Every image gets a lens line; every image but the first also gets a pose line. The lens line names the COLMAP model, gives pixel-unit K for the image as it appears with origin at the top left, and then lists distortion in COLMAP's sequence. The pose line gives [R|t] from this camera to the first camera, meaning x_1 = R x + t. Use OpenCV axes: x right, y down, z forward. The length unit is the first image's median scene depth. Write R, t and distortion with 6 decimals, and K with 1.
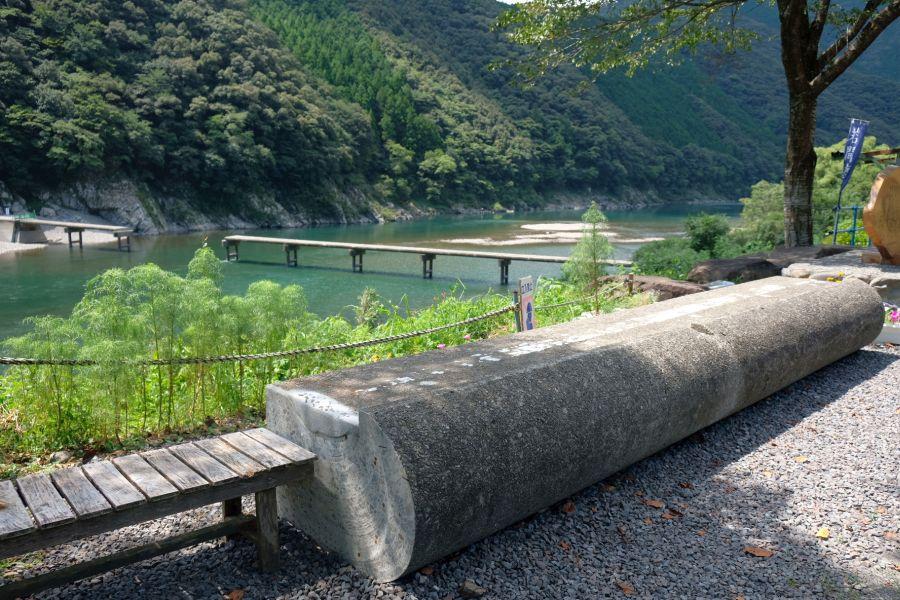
lens RADIAL K [[751.5, 0, 450.0], [0, 751.5, 300.0], [0, 0, 1]] dist [-0.043973, 0.086042]
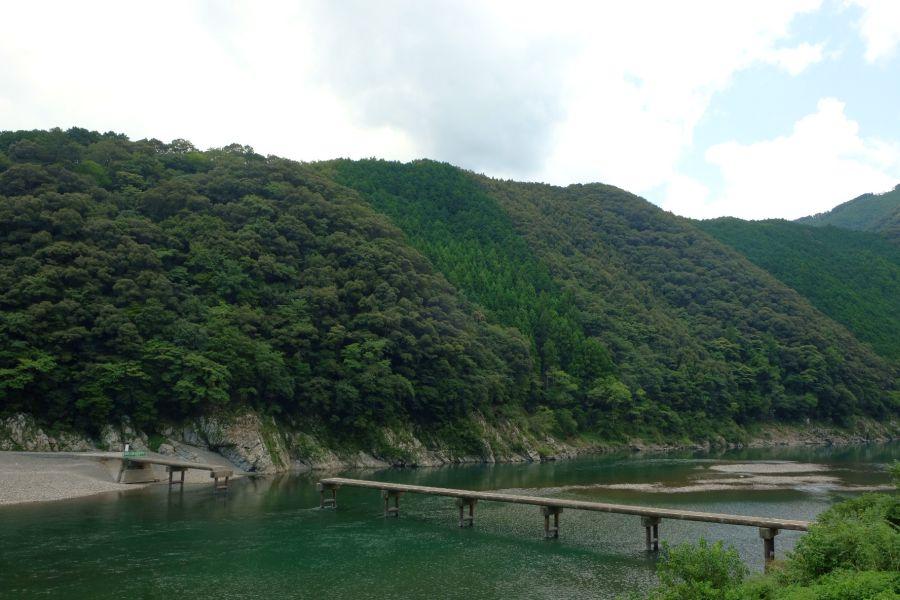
lens RADIAL K [[793.1, 0, 450.0], [0, 793.1, 300.0], [0, 0, 1]] dist [0.000186, 0.007687]
pose [[0.965800, -0.045348, -0.255292, 0.055502], [-0.031716, 0.956533, -0.289896, -0.014943], [0.257341, 0.288078, 0.922381, 0.095359]]
